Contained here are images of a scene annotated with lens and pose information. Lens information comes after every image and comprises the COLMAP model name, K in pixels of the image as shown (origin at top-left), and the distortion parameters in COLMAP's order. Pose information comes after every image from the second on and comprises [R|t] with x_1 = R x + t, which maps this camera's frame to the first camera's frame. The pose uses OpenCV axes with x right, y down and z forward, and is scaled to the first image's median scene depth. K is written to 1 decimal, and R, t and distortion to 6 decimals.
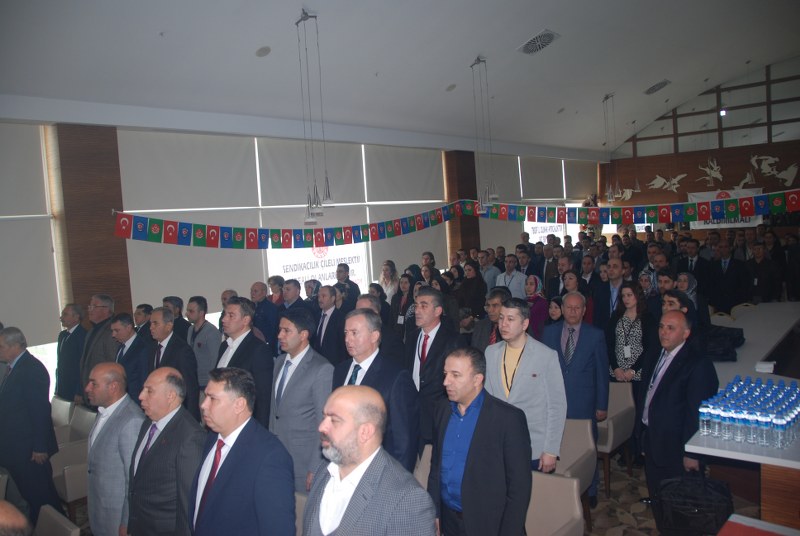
lens RADIAL K [[643.7, 0, 376.9], [0, 643.7, 275.3], [0, 0, 1]] dist [-0.158473, 0.123325]
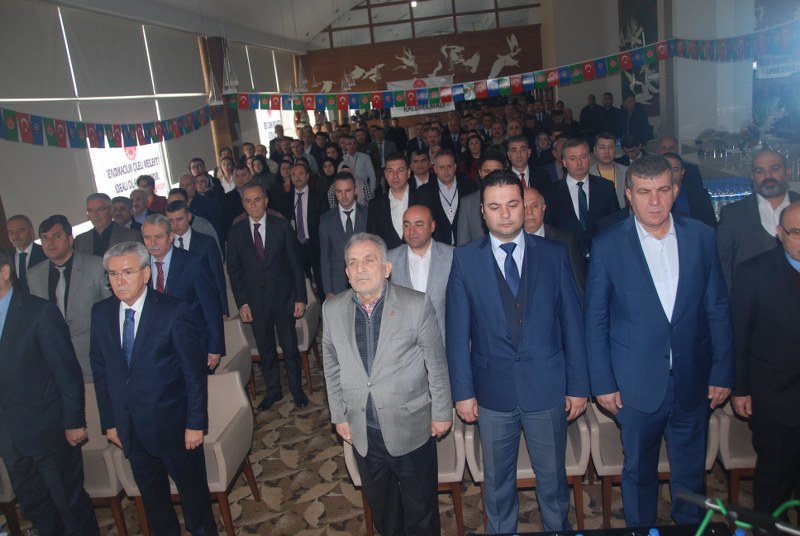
lens RADIAL K [[733.1, 0, 390.1], [0, 733.1, 278.2], [0, 0, 1]] dist [-0.128587, 0.173046]
pose [[0.790774, -0.169633, 0.588133, -0.283978], [0.105765, 0.984247, 0.141676, 0.019266], [-0.602901, -0.049830, 0.796258, 0.019184]]
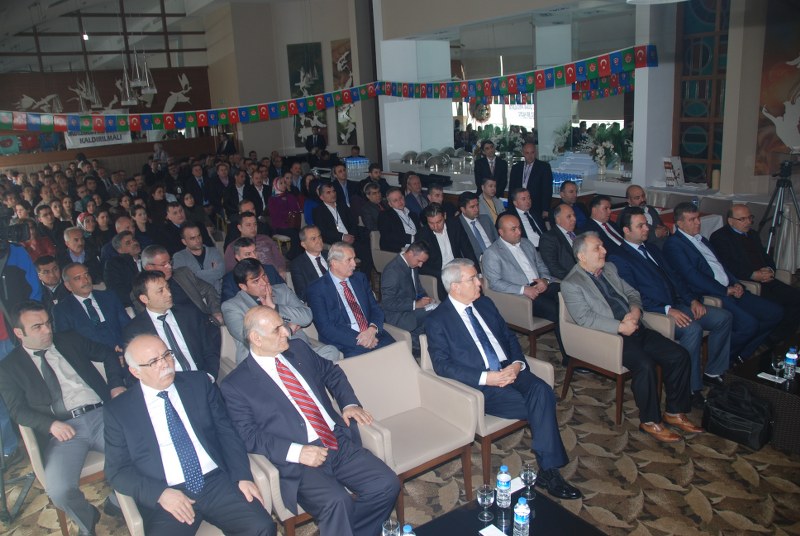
lens RADIAL K [[643.7, 0, 399.5], [0, 643.7, 269.7], [0, 0, 1]] dist [-0.158473, 0.123325]
pose [[0.231909, -0.193031, 0.953393, -0.418009], [0.118402, 0.978427, 0.169299, 0.014686], [-0.965505, 0.073622, 0.249761, 0.246579]]
